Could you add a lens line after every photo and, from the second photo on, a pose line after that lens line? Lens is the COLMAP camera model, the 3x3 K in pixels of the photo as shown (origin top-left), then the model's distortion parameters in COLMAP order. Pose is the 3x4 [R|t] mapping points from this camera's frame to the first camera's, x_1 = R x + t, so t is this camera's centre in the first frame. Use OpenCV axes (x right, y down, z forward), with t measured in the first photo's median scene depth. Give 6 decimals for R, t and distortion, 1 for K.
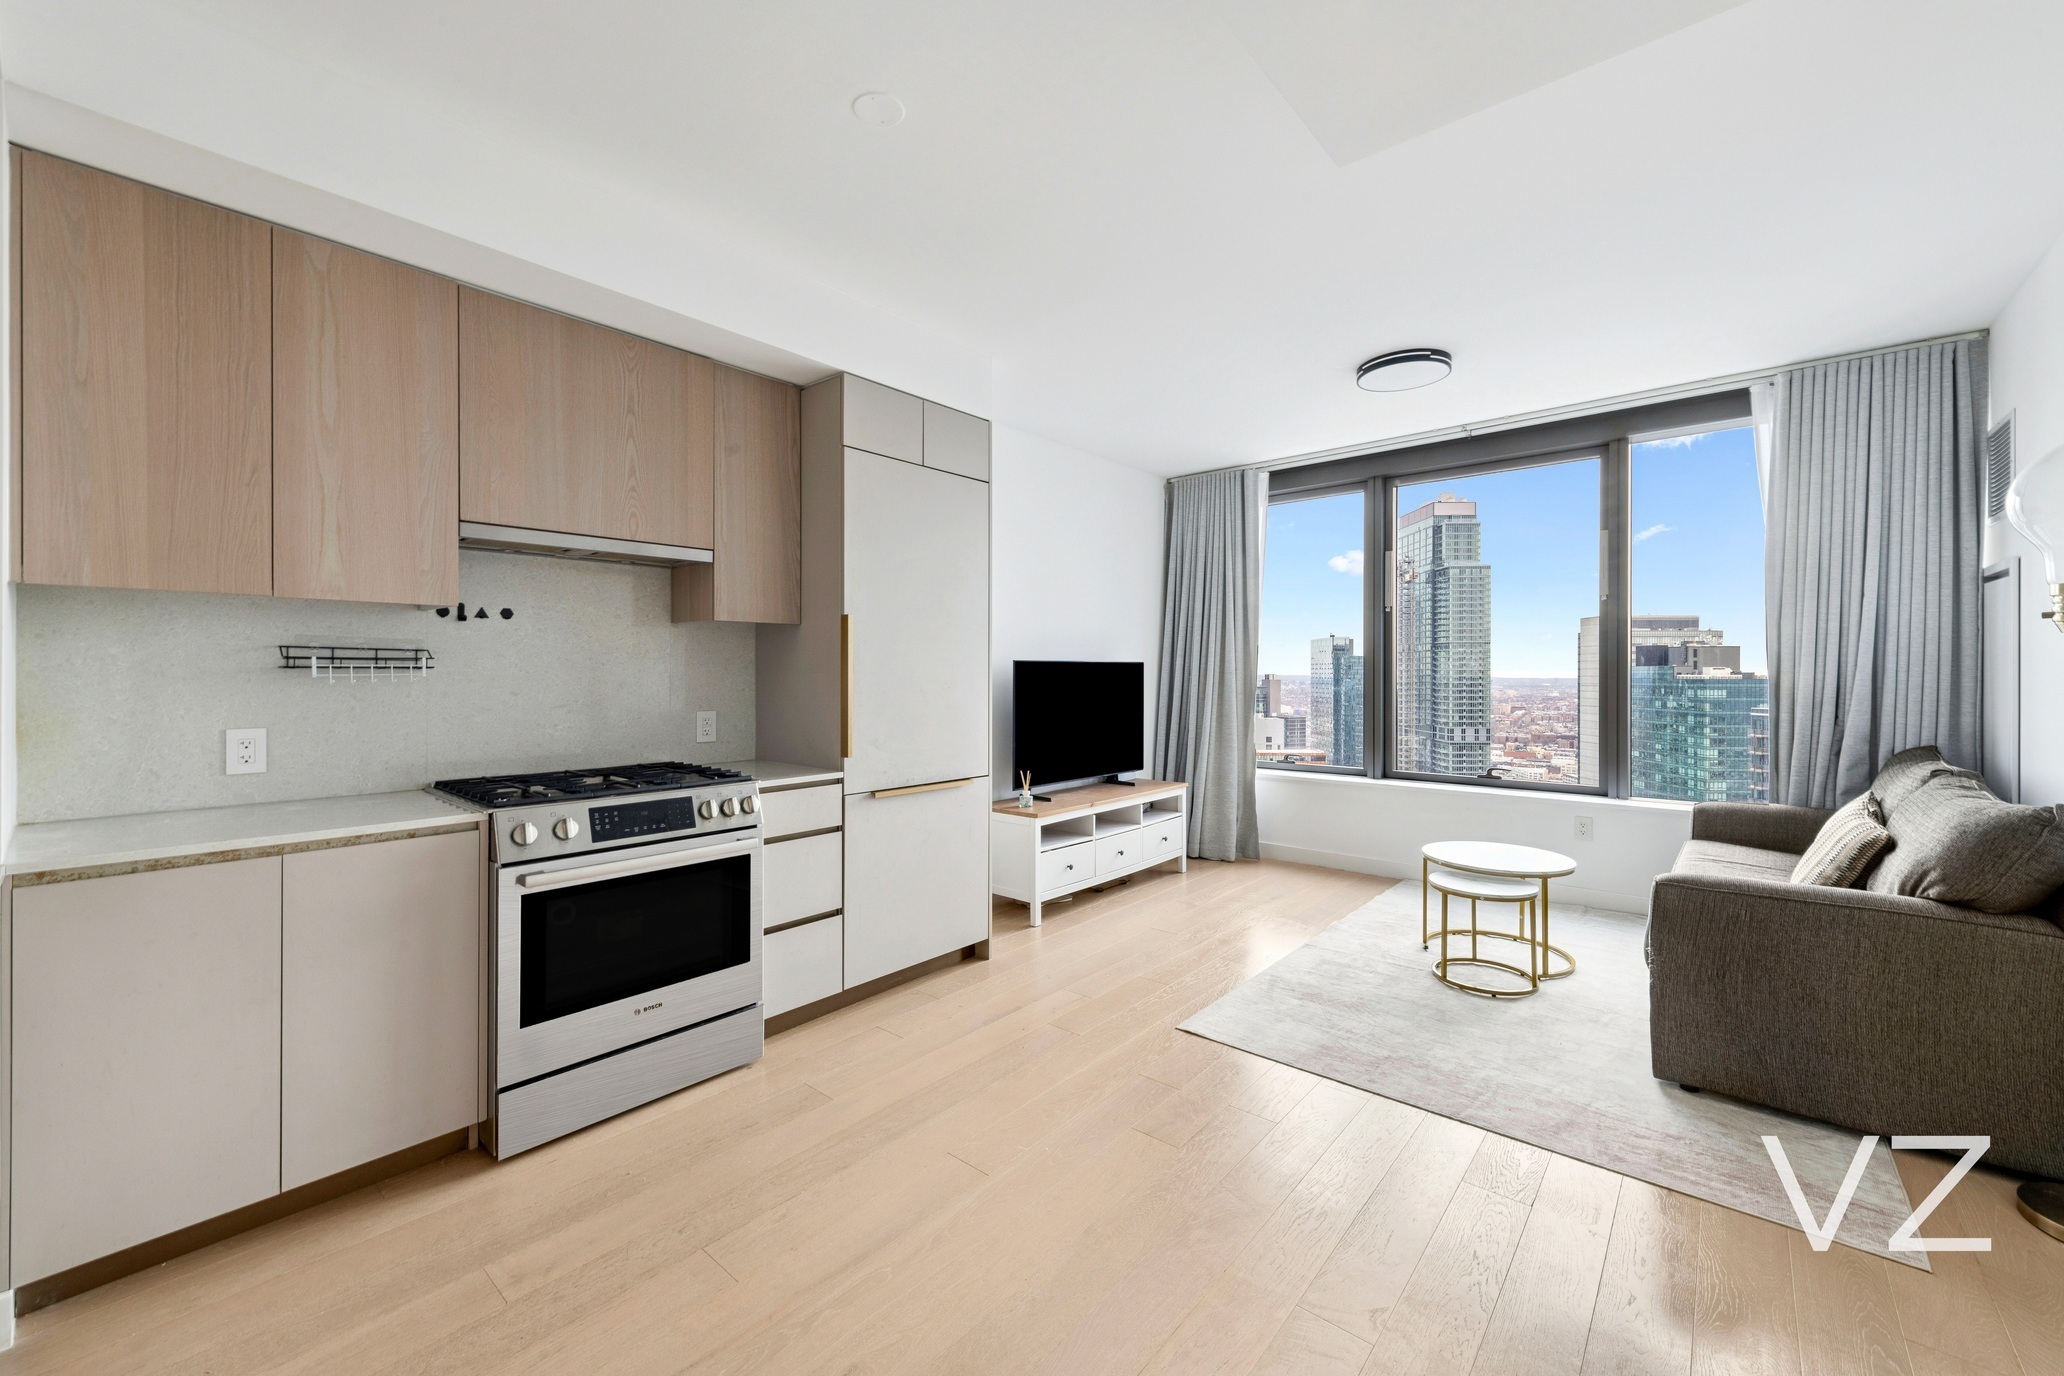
lens RADIAL K [[809.7, 0, 1031.7], [0, 809.7, 676.4], [0, 0, 1]] dist [0.007035, 0.000056]
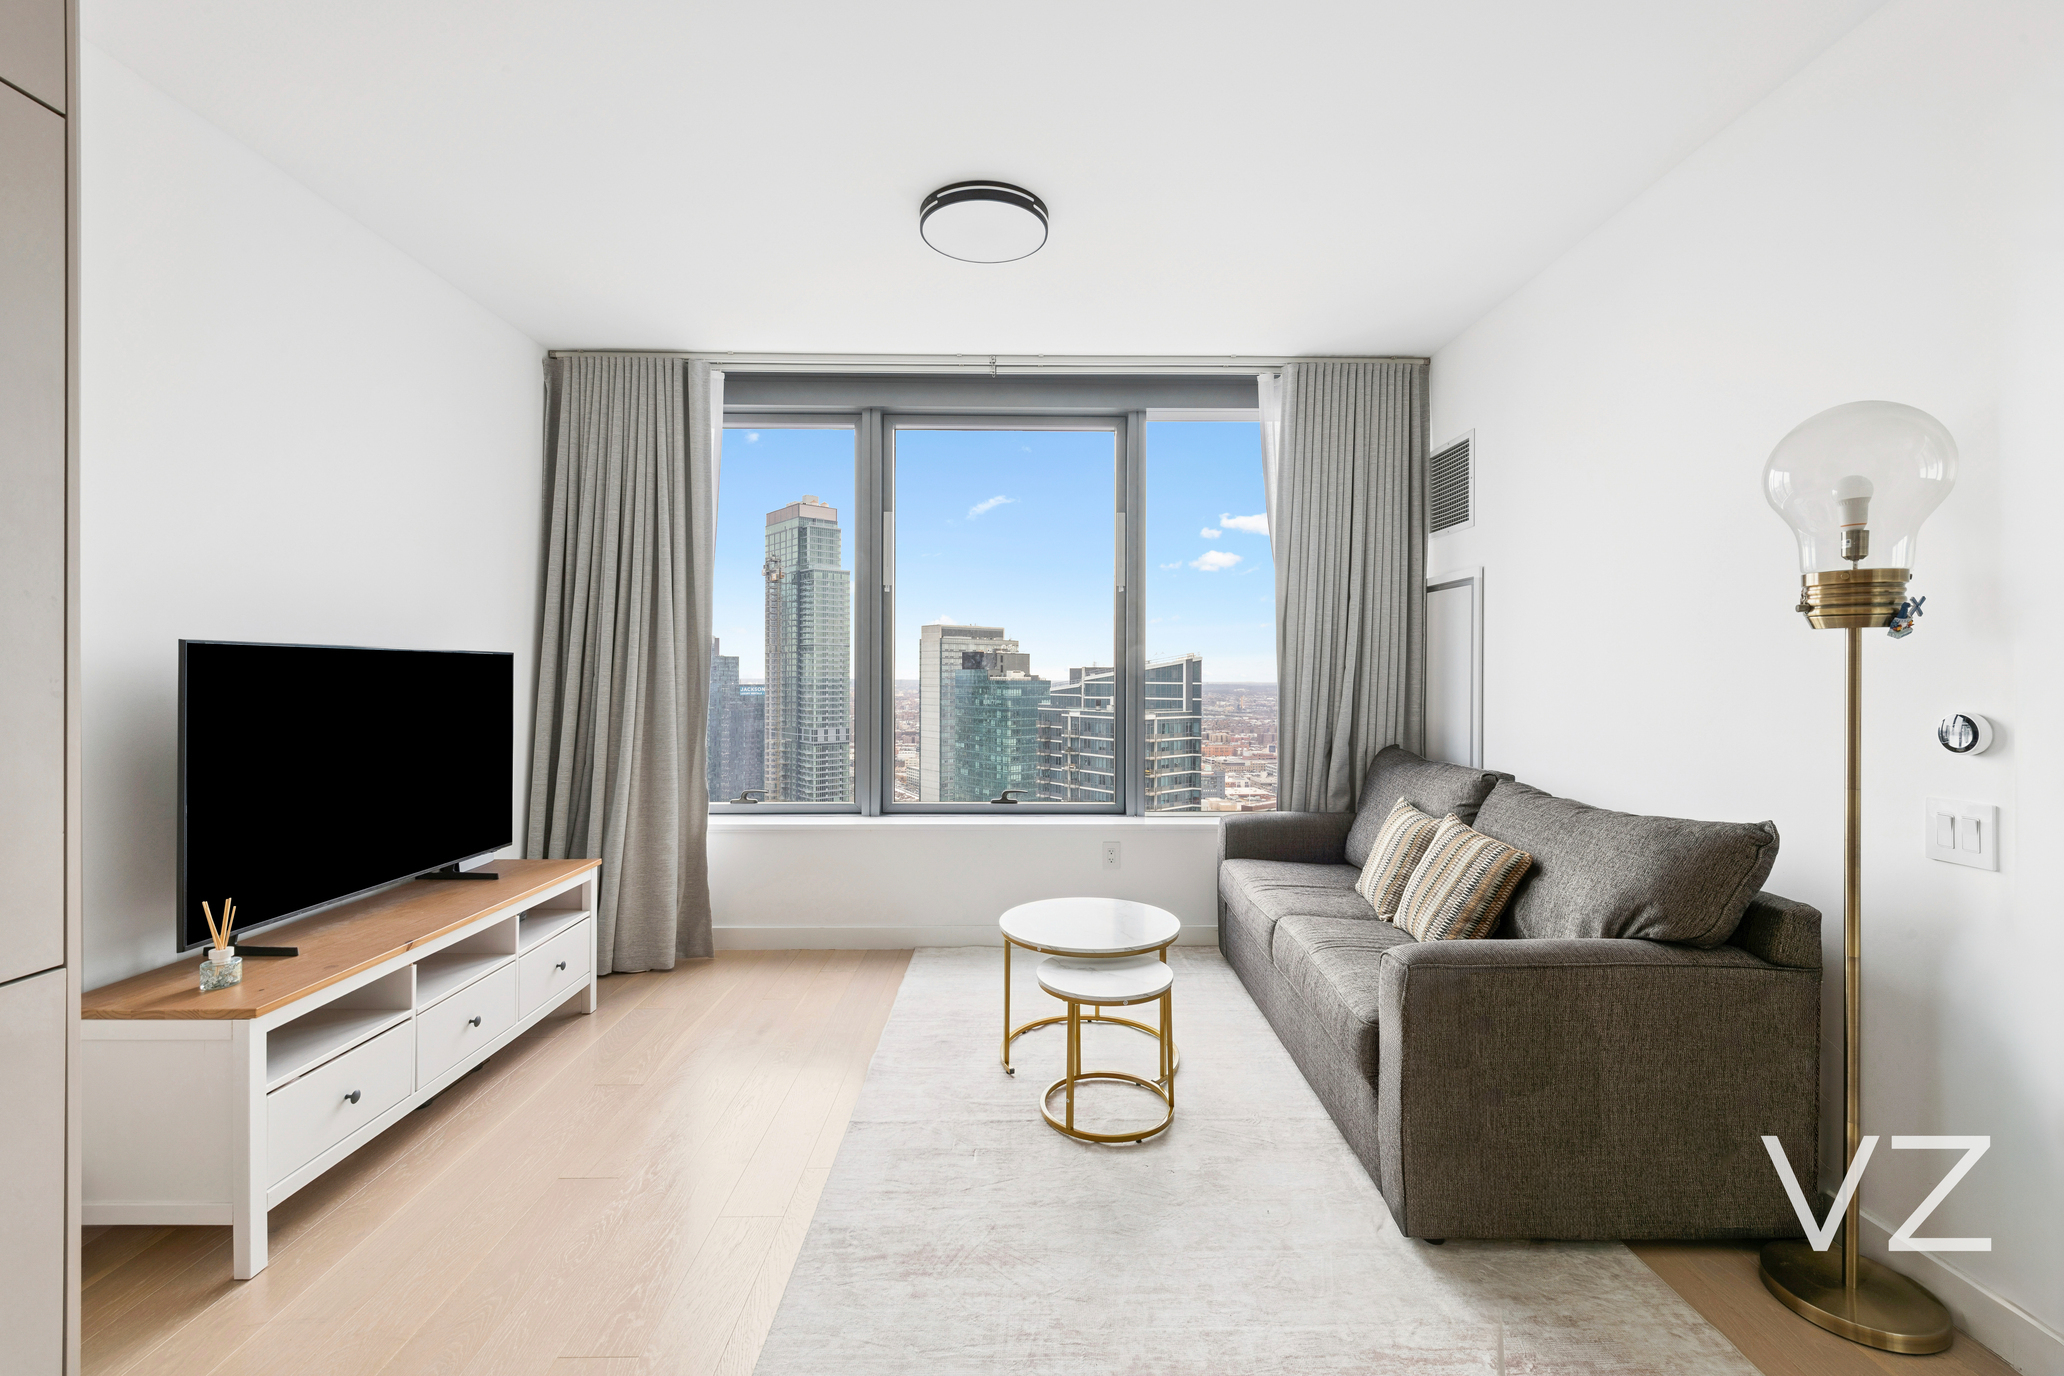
lens RADIAL K [[866.8, 0, 1032.7], [0, 866.8, 679.4], [0, 0, 1]] dist [0.004418, -0.000754]
pose [[0.746228, -0.001040, 0.665689, 0.005976], [0.000128, 0.999999, 0.001419, -0.000437], [-0.665690, -0.000974, 0.746228, 0.302390]]
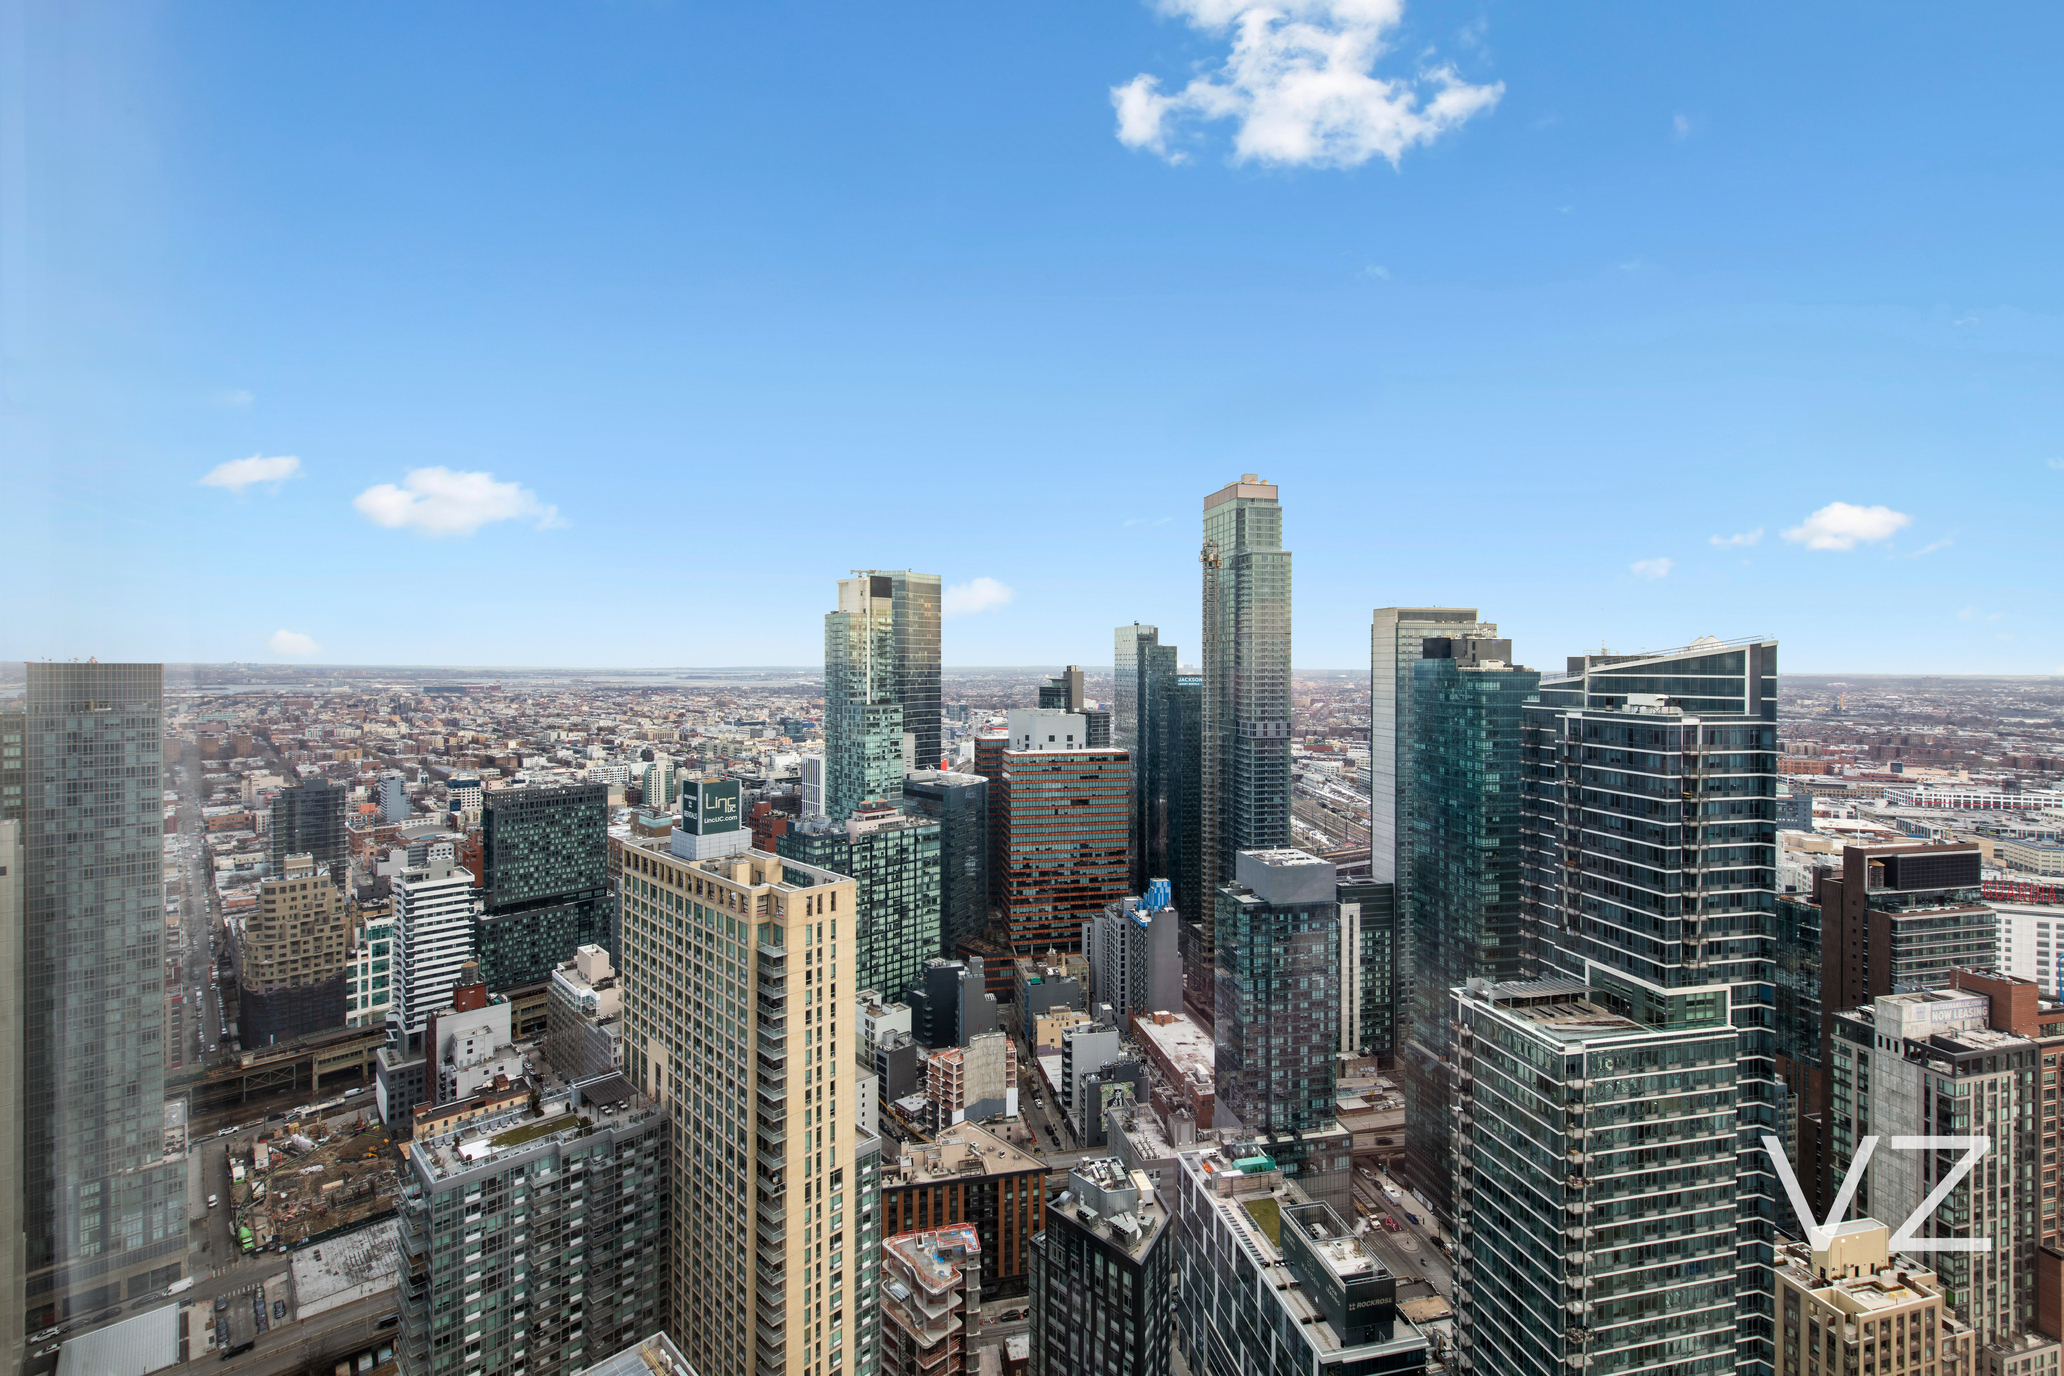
lens RADIAL K [[904.3, 0, 1040.4], [0, 904.3, 670.4], [0, 0, 1]] dist [0.002798, -0.000395]
pose [[0.970833, 0.000625, 0.239758, 0.485745], [-0.001510, 0.999993, 0.003504, -0.023721], [-0.239754, -0.003764, 0.970826, 0.754854]]
